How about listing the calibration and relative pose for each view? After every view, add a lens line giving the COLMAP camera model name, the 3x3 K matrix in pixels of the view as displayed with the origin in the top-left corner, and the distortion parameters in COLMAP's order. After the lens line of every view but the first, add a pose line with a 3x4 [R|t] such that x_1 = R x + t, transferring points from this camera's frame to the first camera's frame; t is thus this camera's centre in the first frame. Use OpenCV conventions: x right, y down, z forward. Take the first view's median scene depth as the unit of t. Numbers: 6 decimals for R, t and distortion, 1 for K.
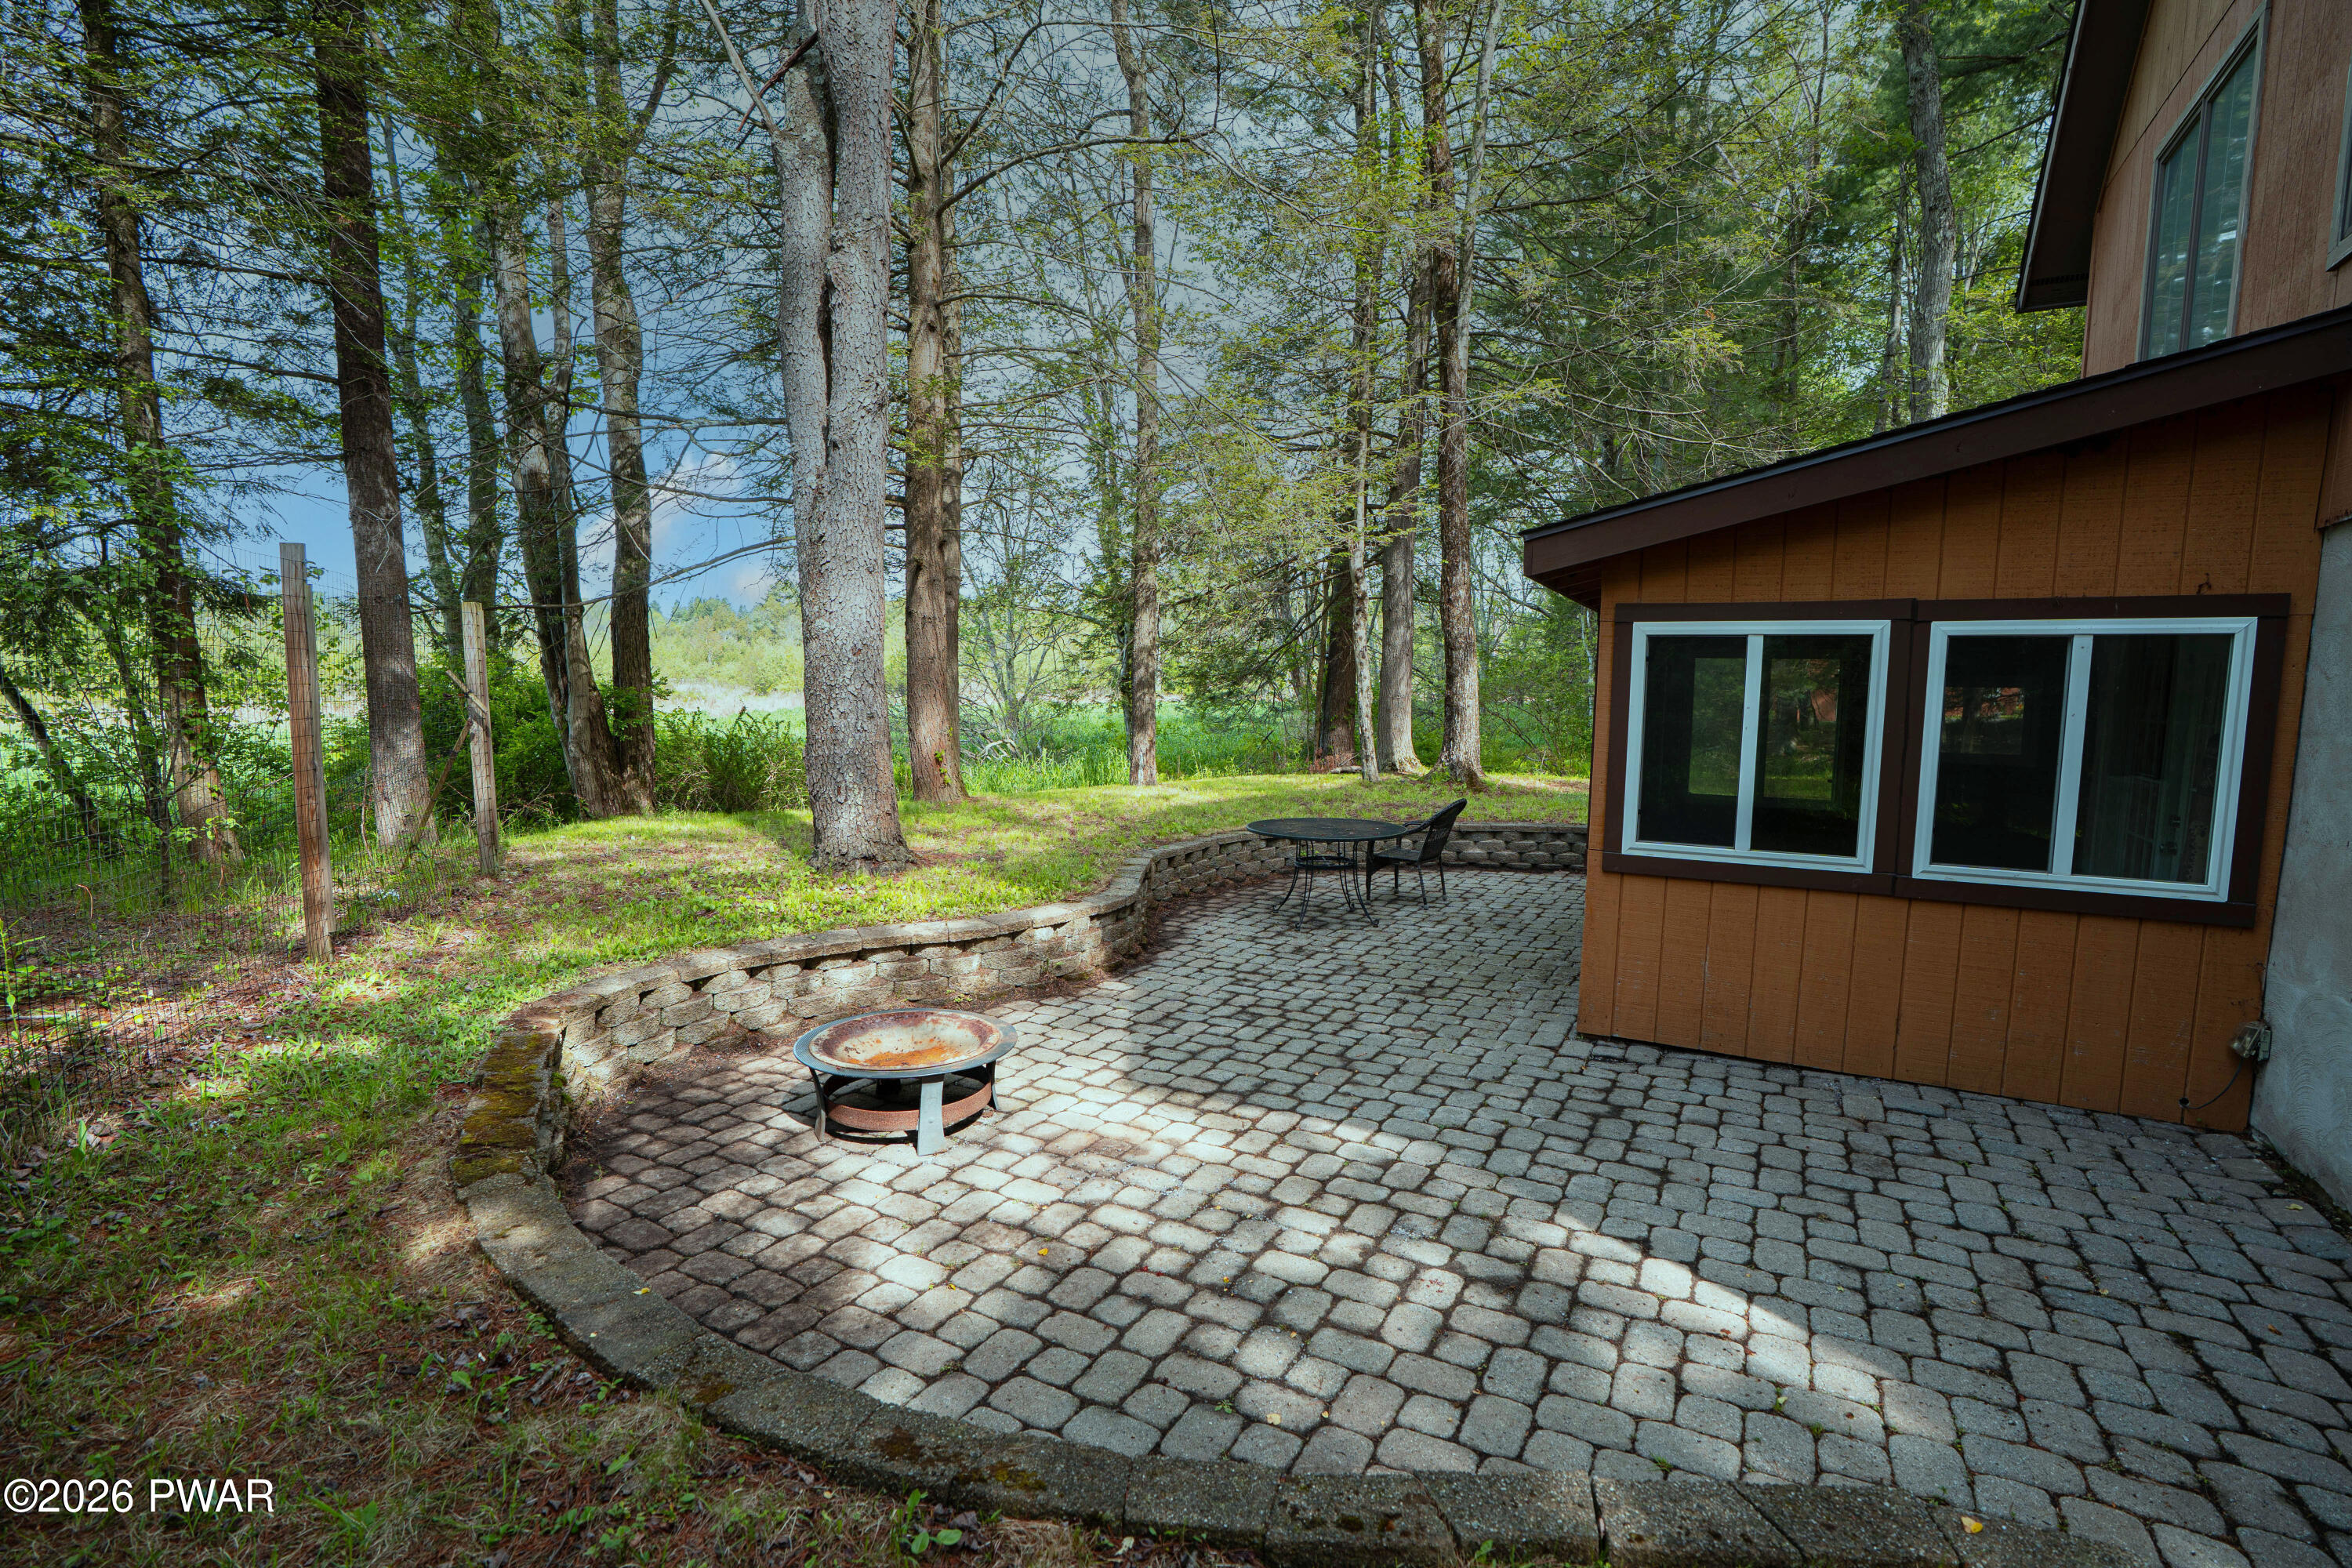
lens RADIAL K [[1092.2, 0, 1170.7], [0, 1092.2, 795.4], [0, 0, 1]] dist [-0.072645, 0.030833]
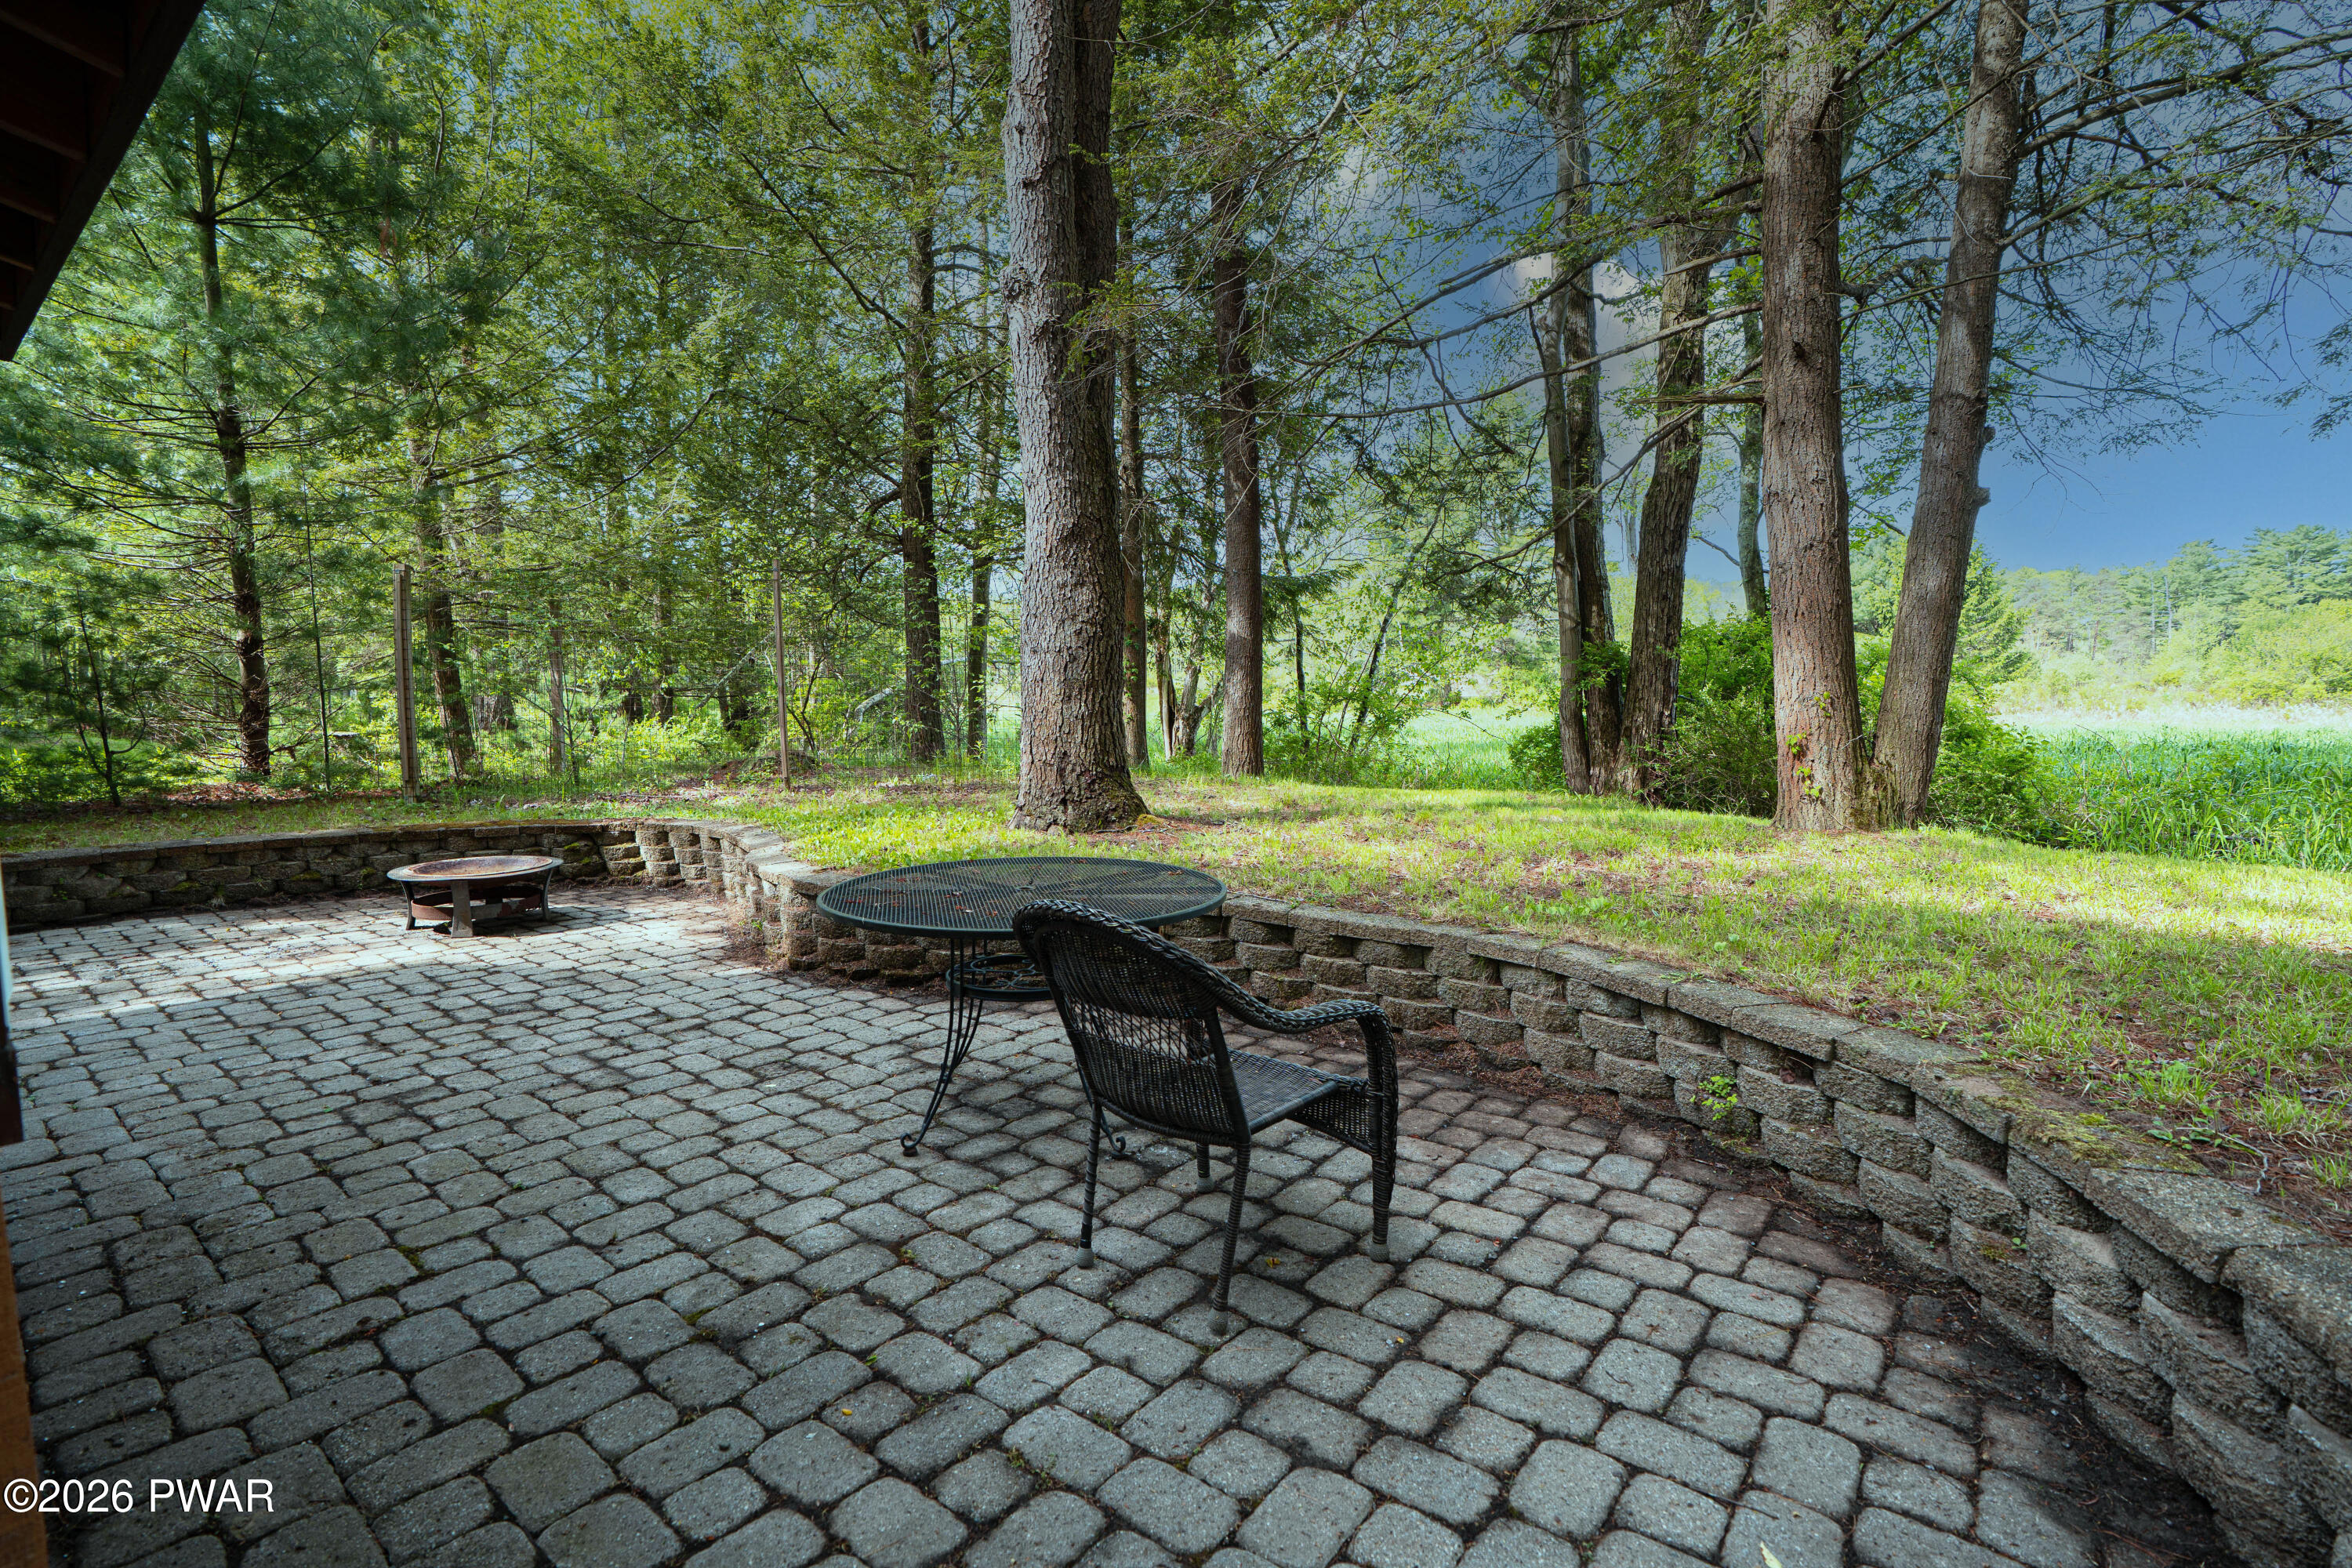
lens RADIAL K [[1092.2, 0, 1170.7], [0, 1092.2, 795.4], [0, 0, 1]] dist [-0.072645, 0.030833]
pose [[-0.138326, 0.086365, -0.986614, 0.669007], [-0.103469, 0.989479, 0.101122, -0.064394], [0.984967, 0.116072, -0.127935, 1.393978]]
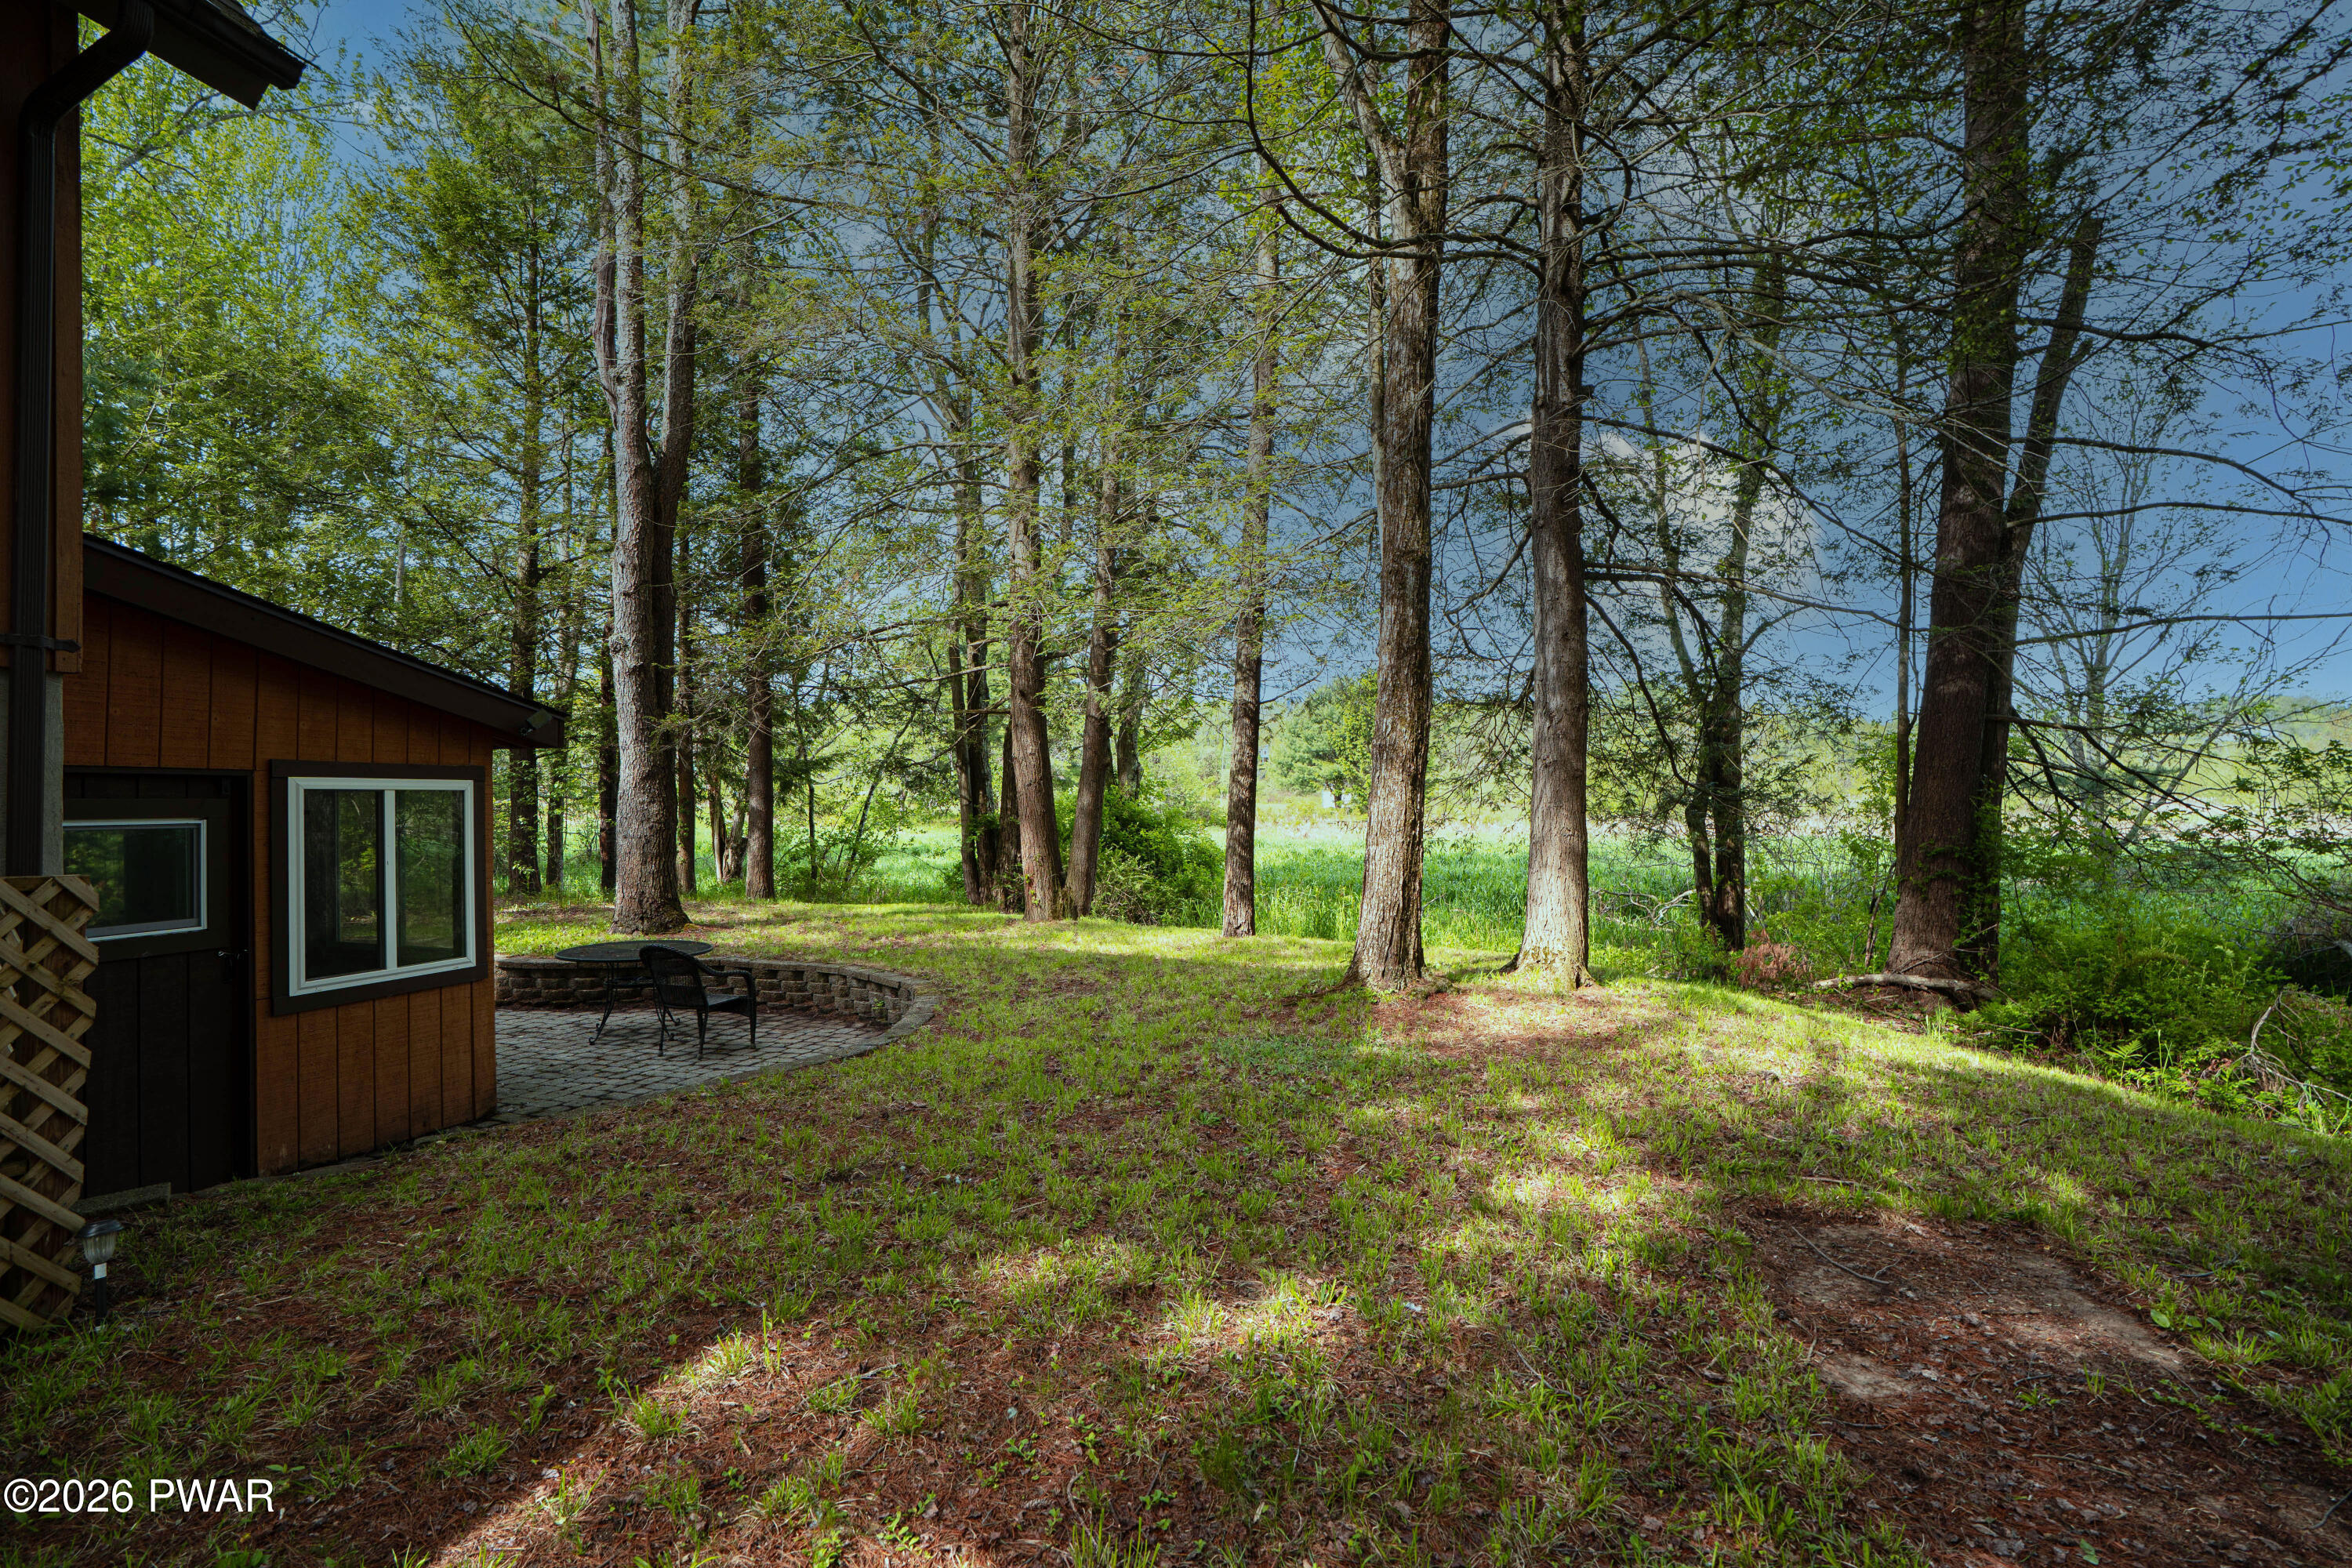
lens RADIAL K [[1092.2, 0, 1170.7], [0, 1092.2, 795.4], [0, 0, 1]] dist [-0.072645, 0.030833]
pose [[0.240137, -0.010814, -0.970679, 1.691477], [-0.102966, 0.994013, -0.036547, -0.181171], [0.965263, 0.108723, 0.237586, 1.582605]]
